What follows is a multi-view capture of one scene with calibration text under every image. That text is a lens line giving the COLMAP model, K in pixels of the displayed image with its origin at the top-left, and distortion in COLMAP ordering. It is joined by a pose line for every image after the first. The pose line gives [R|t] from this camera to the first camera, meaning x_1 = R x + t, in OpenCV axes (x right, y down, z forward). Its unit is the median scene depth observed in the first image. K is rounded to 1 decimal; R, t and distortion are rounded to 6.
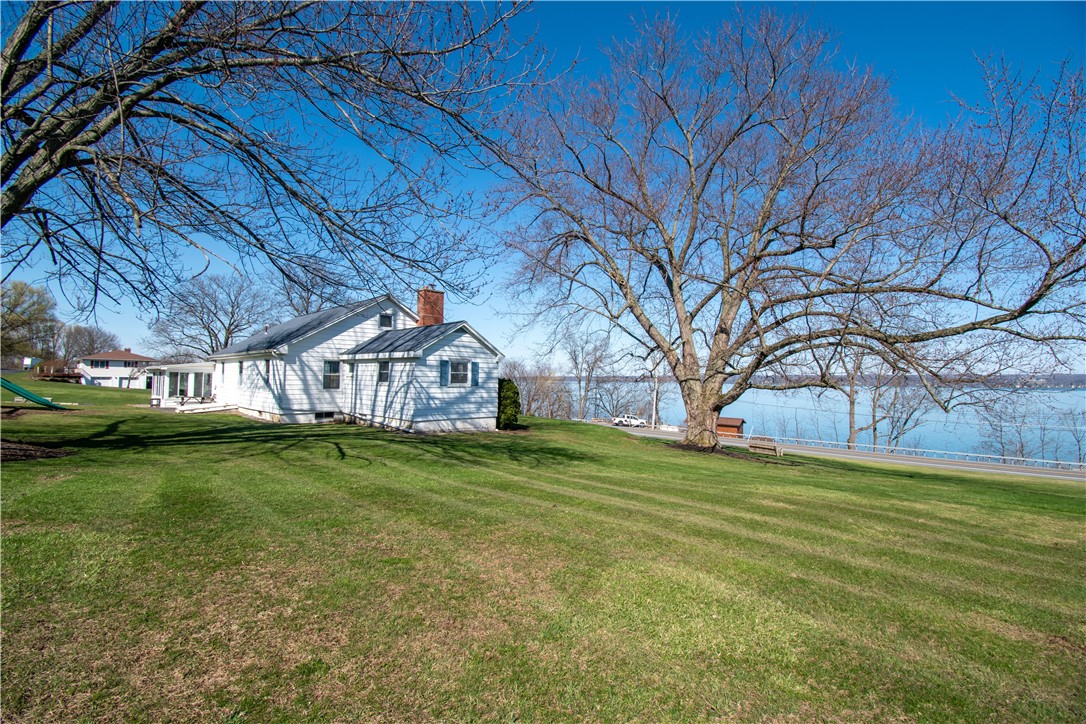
lens RADIAL K [[483.9, 0, 543.1], [0, 483.9, 363.2], [0, 0, 1]] dist [0.019206, -0.025393]
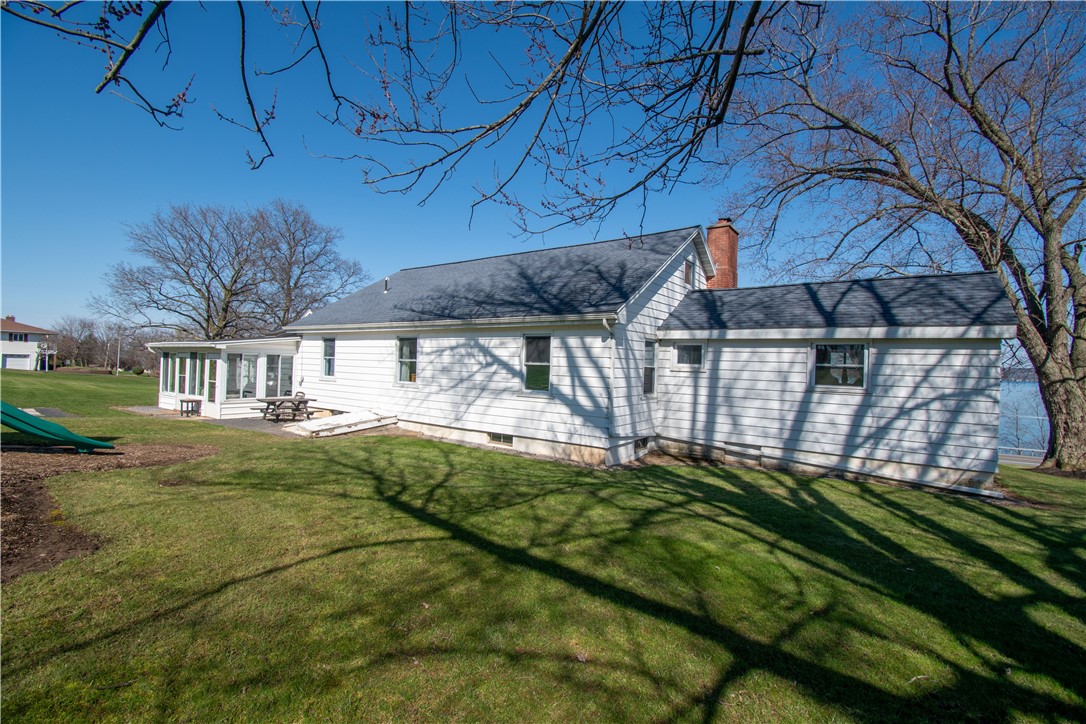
lens RADIAL K [[483.9, 0, 543.1], [0, 483.9, 363.2], [0, 0, 1]] dist [0.019206, -0.025393]
pose [[0.989556, 0.017441, 0.143091, -0.638628], [-0.022138, 0.999265, 0.031295, 0.005558], [-0.142440, -0.034136, 0.989215, 0.500503]]
